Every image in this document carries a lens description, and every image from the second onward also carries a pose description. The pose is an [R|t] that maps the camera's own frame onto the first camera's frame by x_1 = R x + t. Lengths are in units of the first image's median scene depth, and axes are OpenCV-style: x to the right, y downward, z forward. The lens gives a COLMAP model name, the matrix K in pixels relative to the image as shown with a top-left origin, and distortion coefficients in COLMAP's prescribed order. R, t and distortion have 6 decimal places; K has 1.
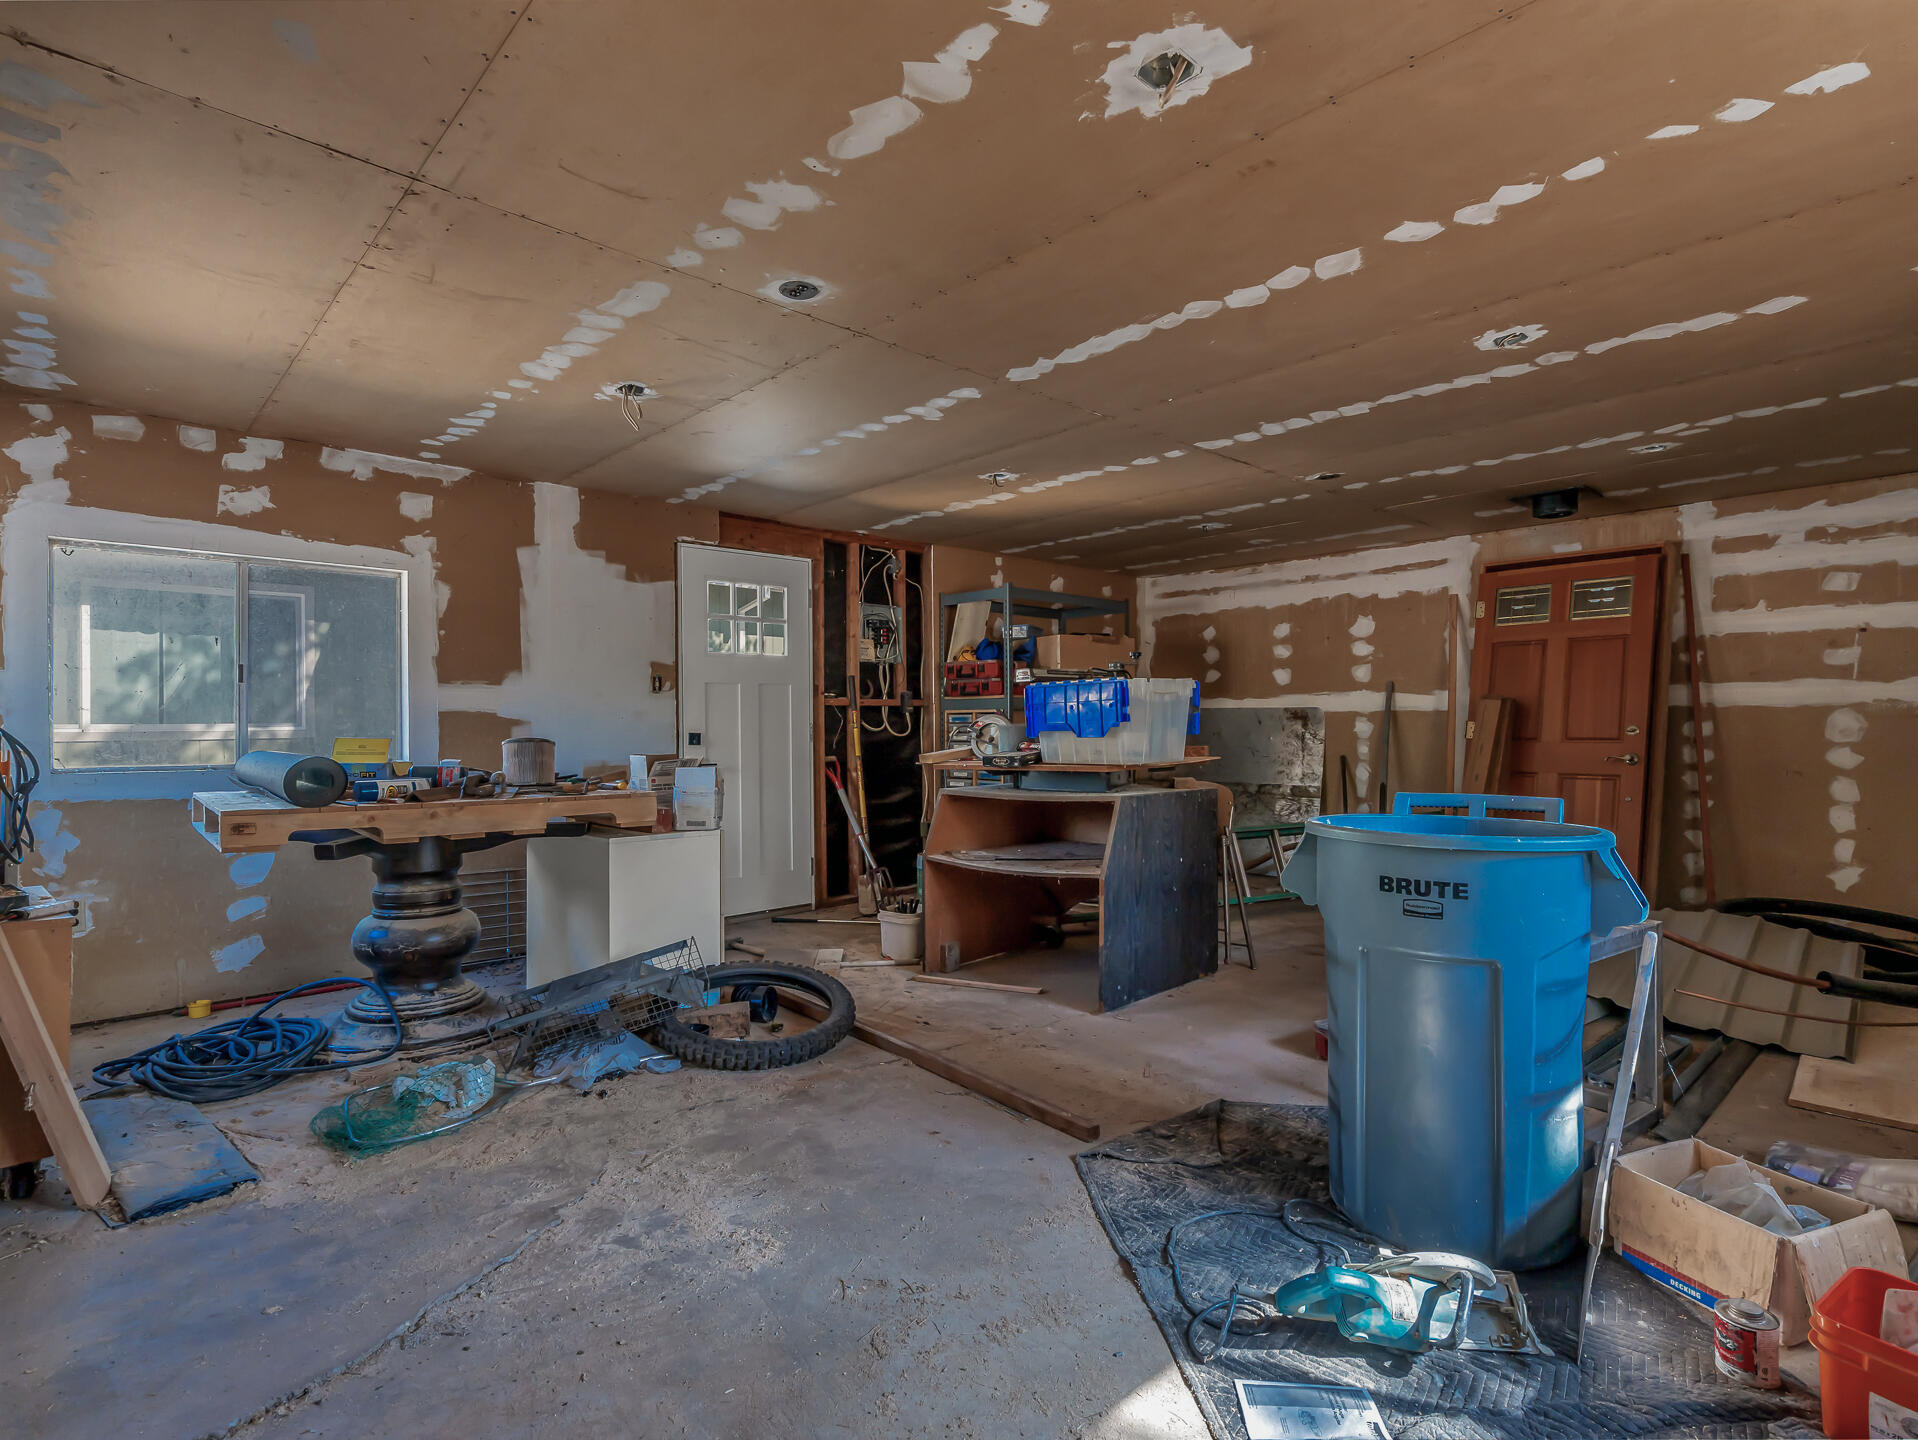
lens RADIAL K [[975.4, 0, 950.6], [0, 975.4, 721.8], [0, 0, 1]] dist [-0.012692, 0.003305]
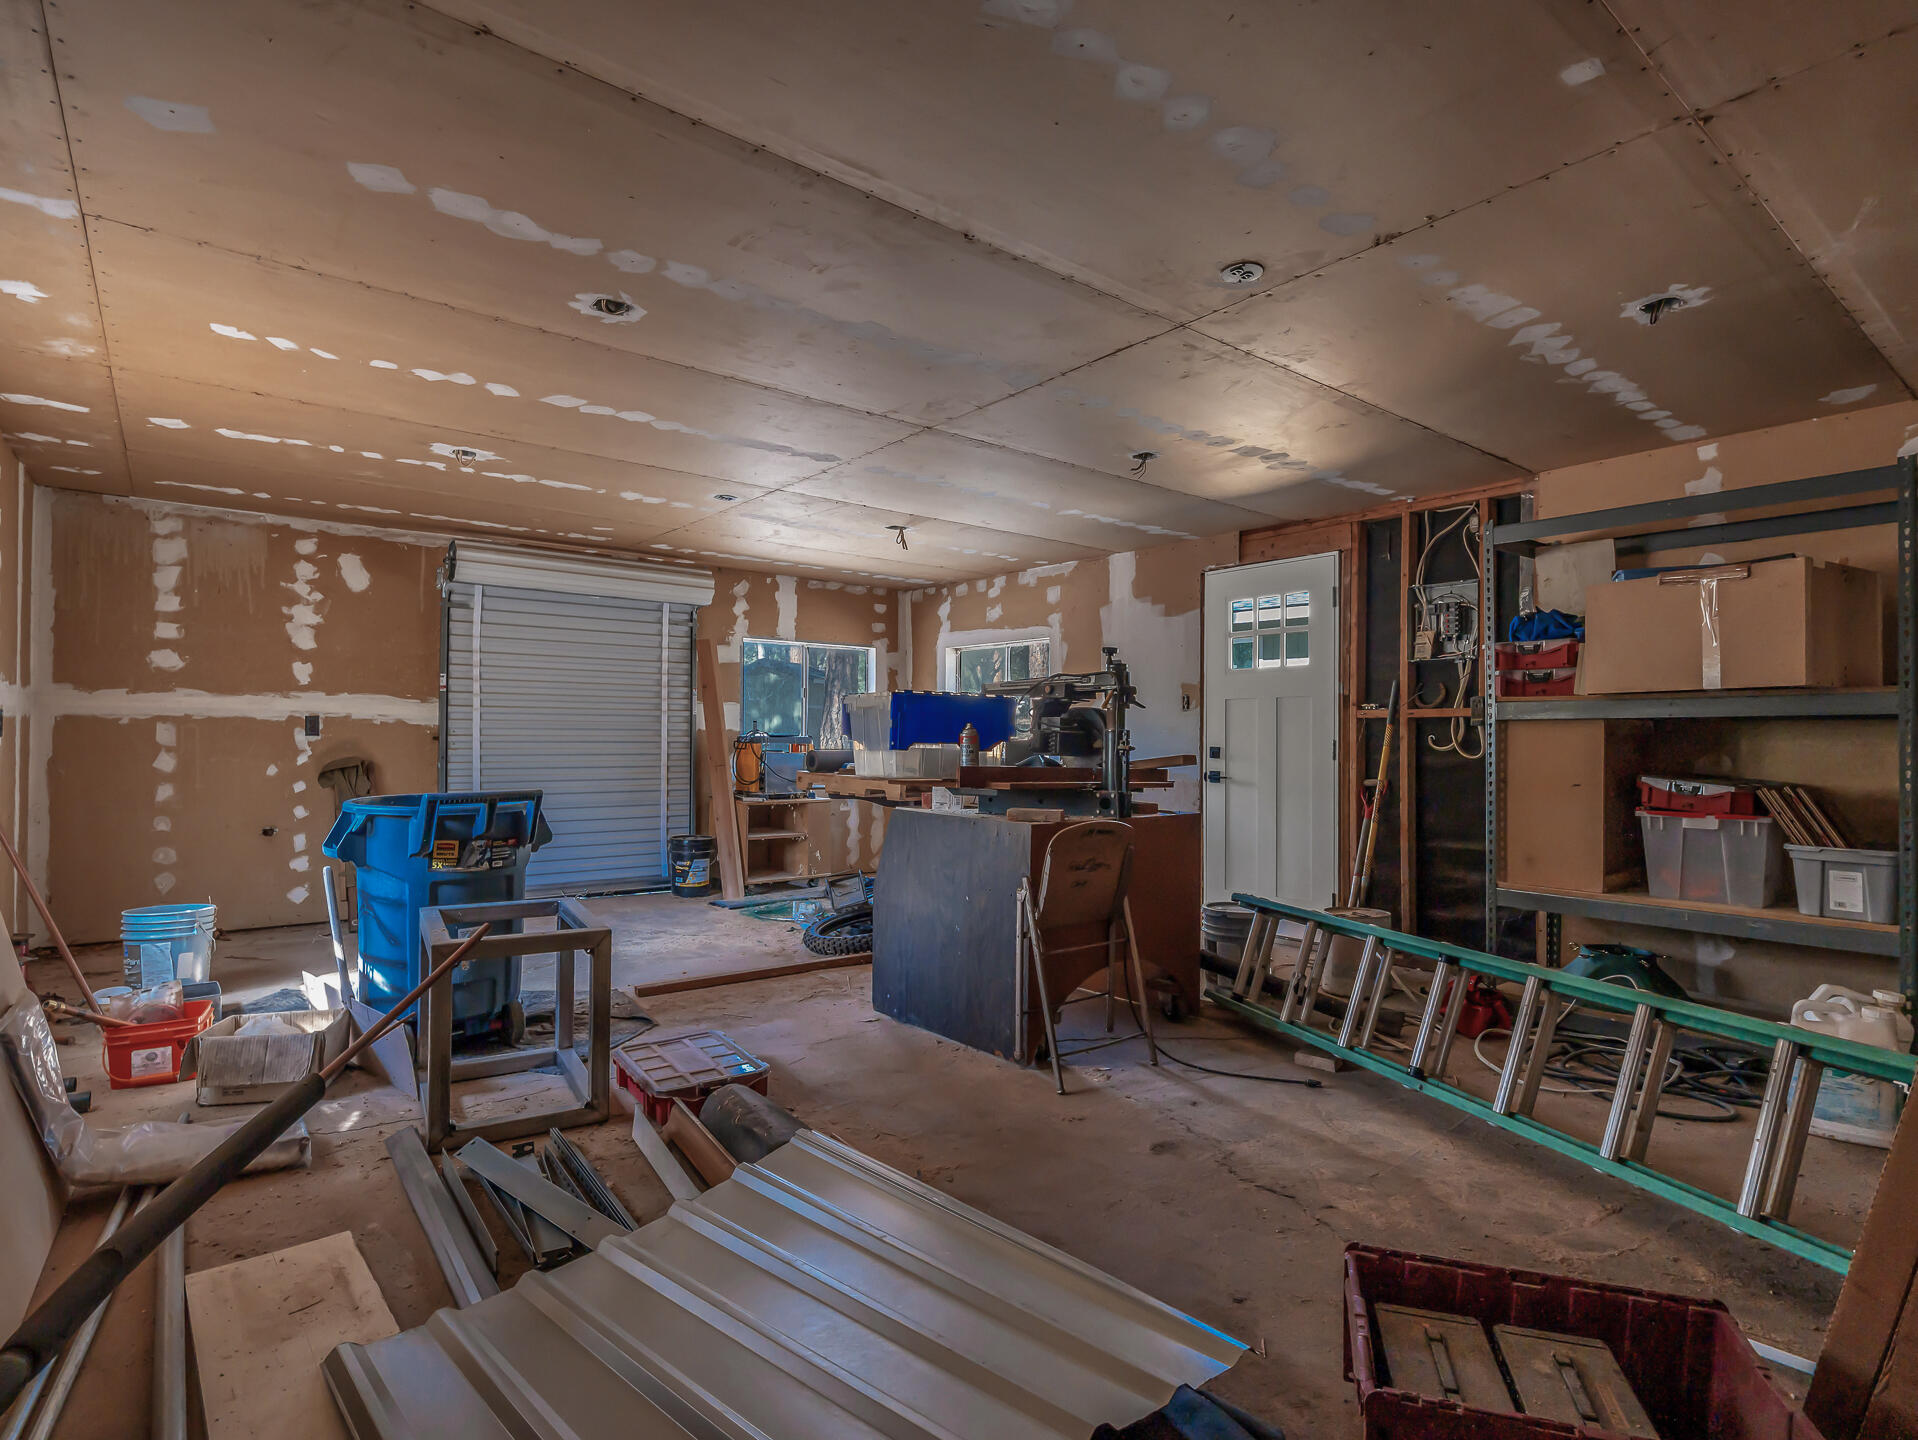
lens RADIAL K [[975.4, 0, 950.8], [0, 975.4, 728.3], [0, 0, 1]] dist [-0.012692, 0.003305]
pose [[-0.082418, -0.004180, -0.996589, 0.924530], [-0.006303, 0.999973, -0.003673, -0.003528], [0.996578, 0.005978, -0.082442, 0.890986]]
